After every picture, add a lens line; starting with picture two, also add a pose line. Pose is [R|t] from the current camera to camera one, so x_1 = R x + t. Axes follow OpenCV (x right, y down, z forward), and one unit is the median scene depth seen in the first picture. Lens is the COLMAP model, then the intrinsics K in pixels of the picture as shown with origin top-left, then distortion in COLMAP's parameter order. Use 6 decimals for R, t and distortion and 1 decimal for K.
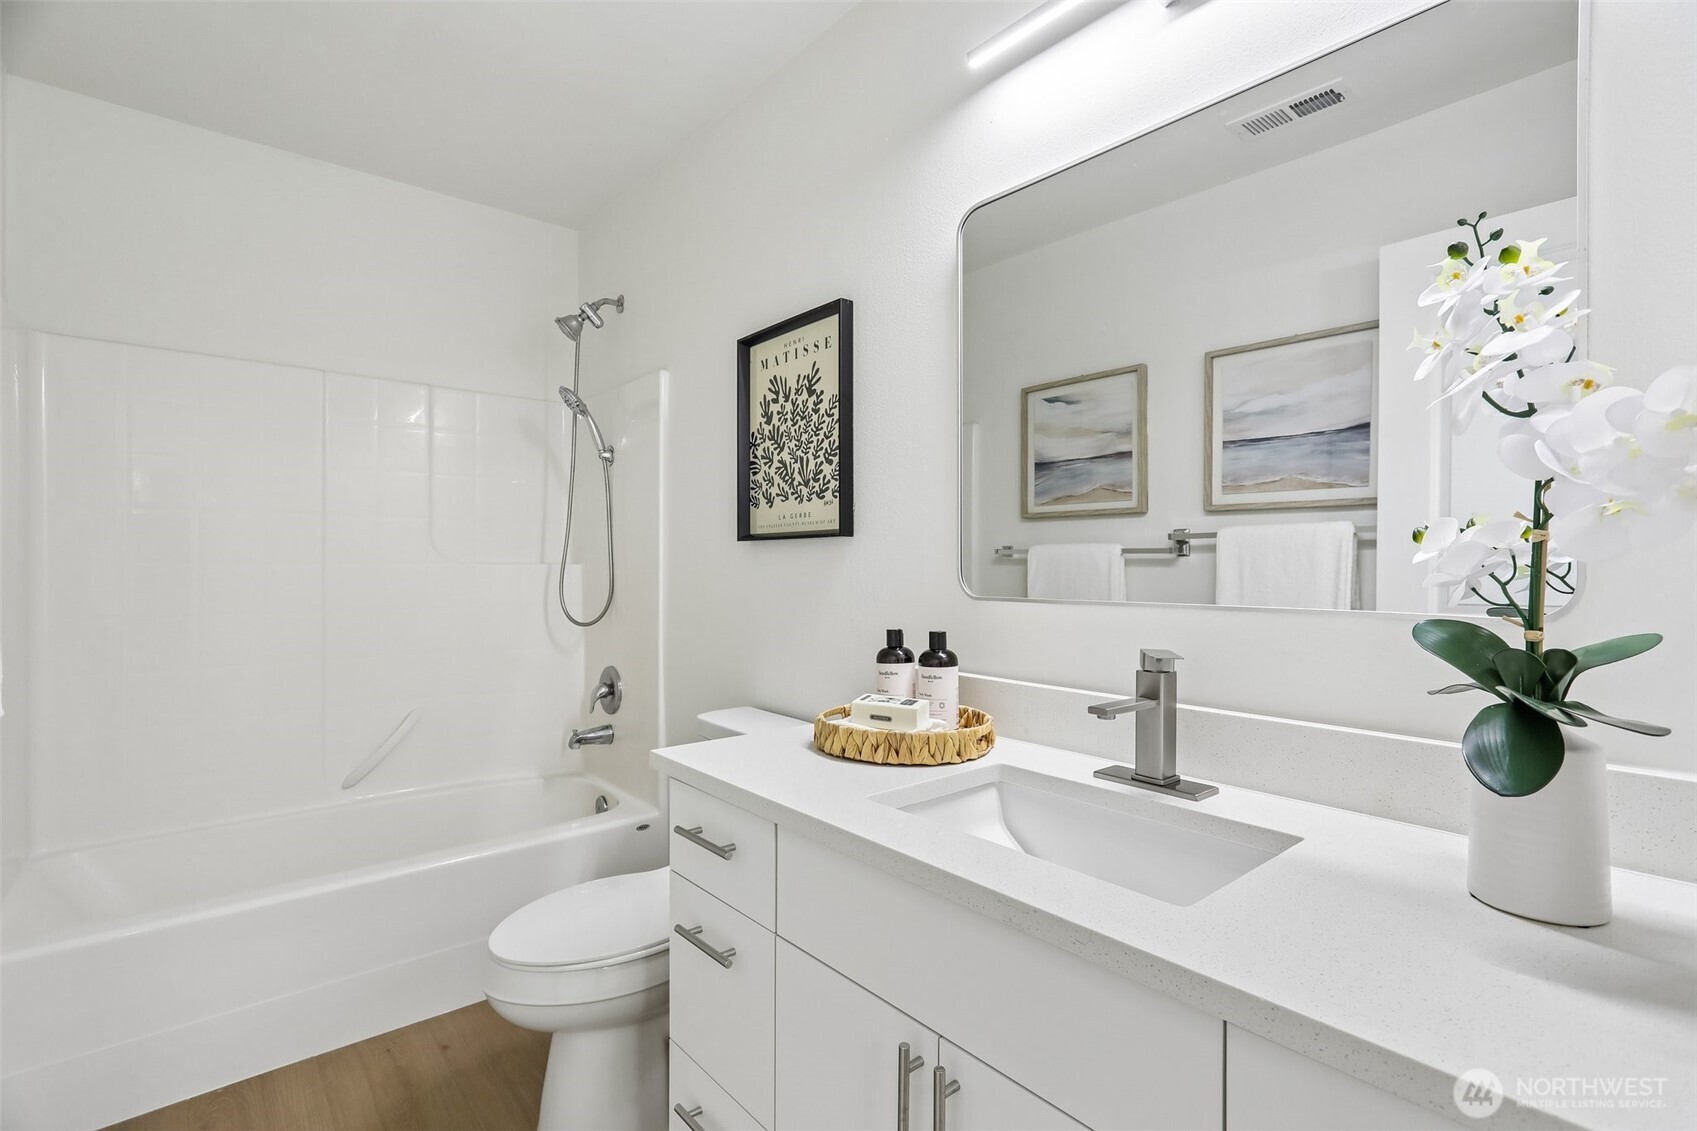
lens RADIAL K [[796.8, 0, 848.5], [0, 796.8, 565.5], [0, 0, 1]] dist [-0.003311, -0.000612]
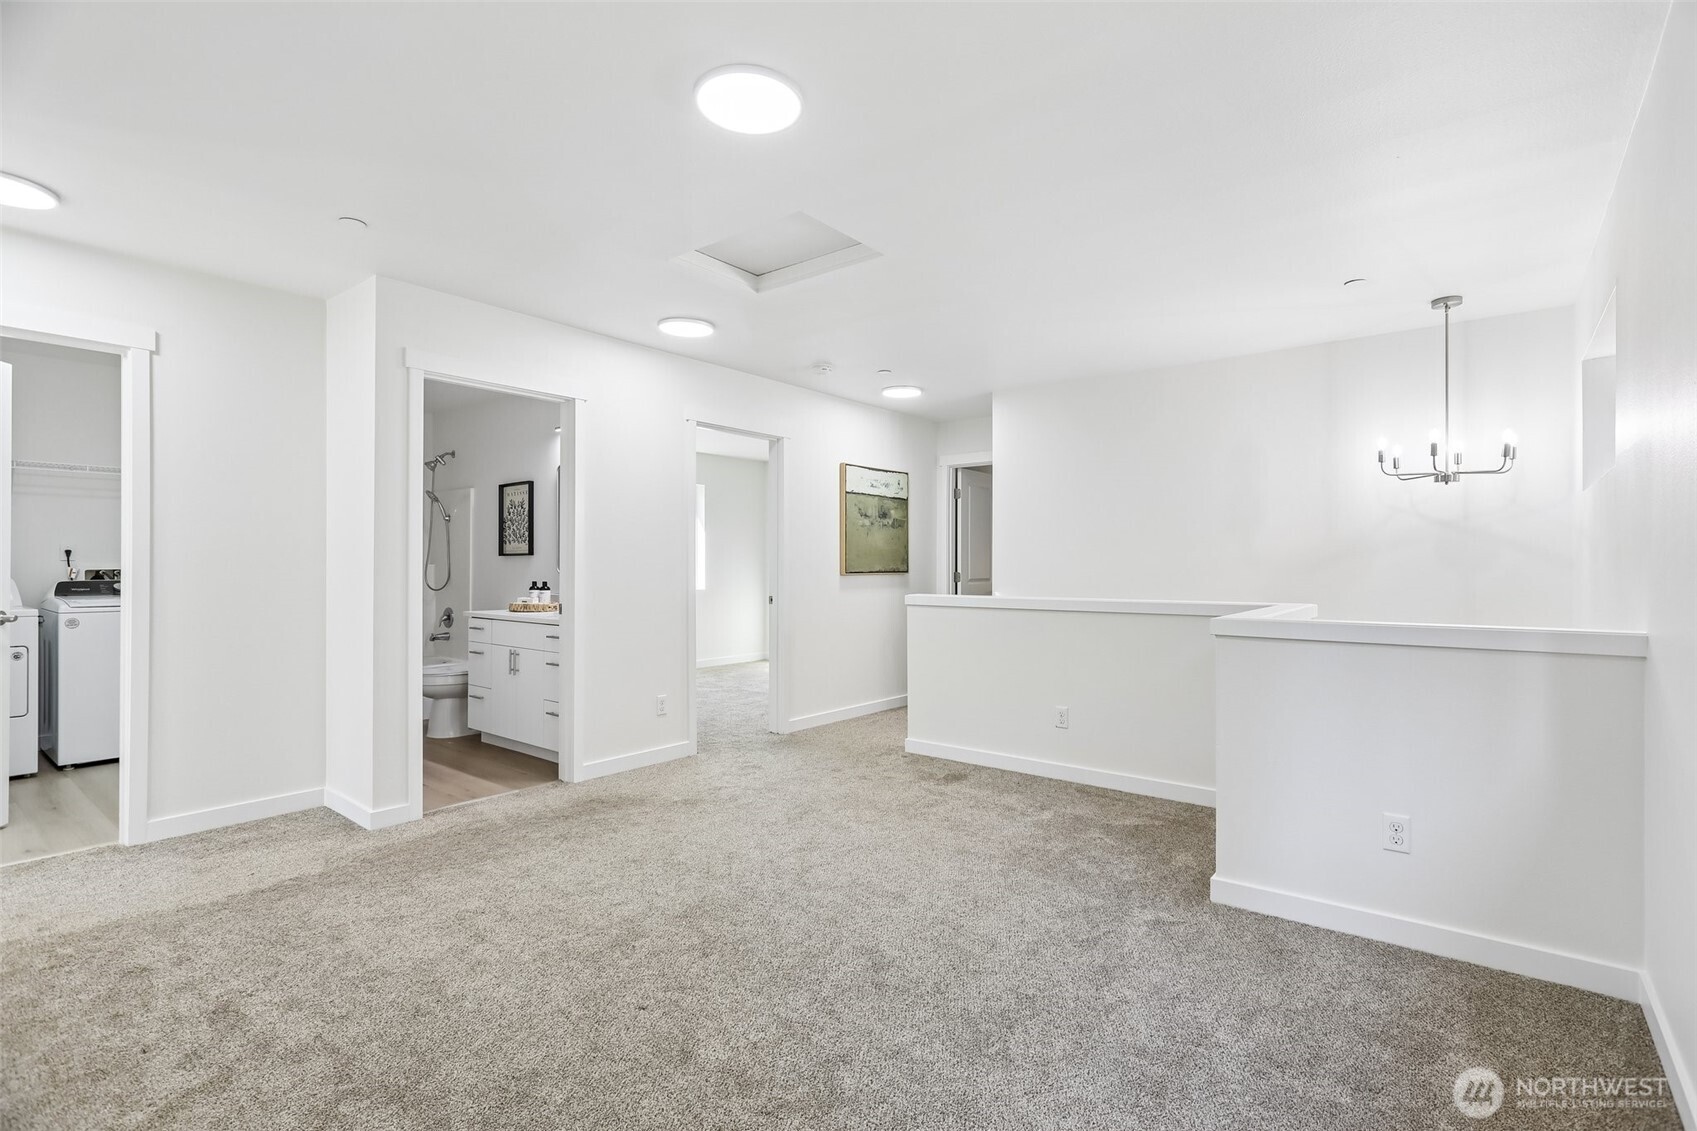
lens RADIAL K [[796.8, 0, 848.5], [0, 796.8, 565.5], [0, 0, 1]] dist [-0.003311, -0.000612]
pose [[0.981657, 0.001795, 0.190645, 0.549223], [-0.000226, 0.999966, -0.008254, 0.026366], [-0.190654, 0.008059, 0.981624, -2.037808]]
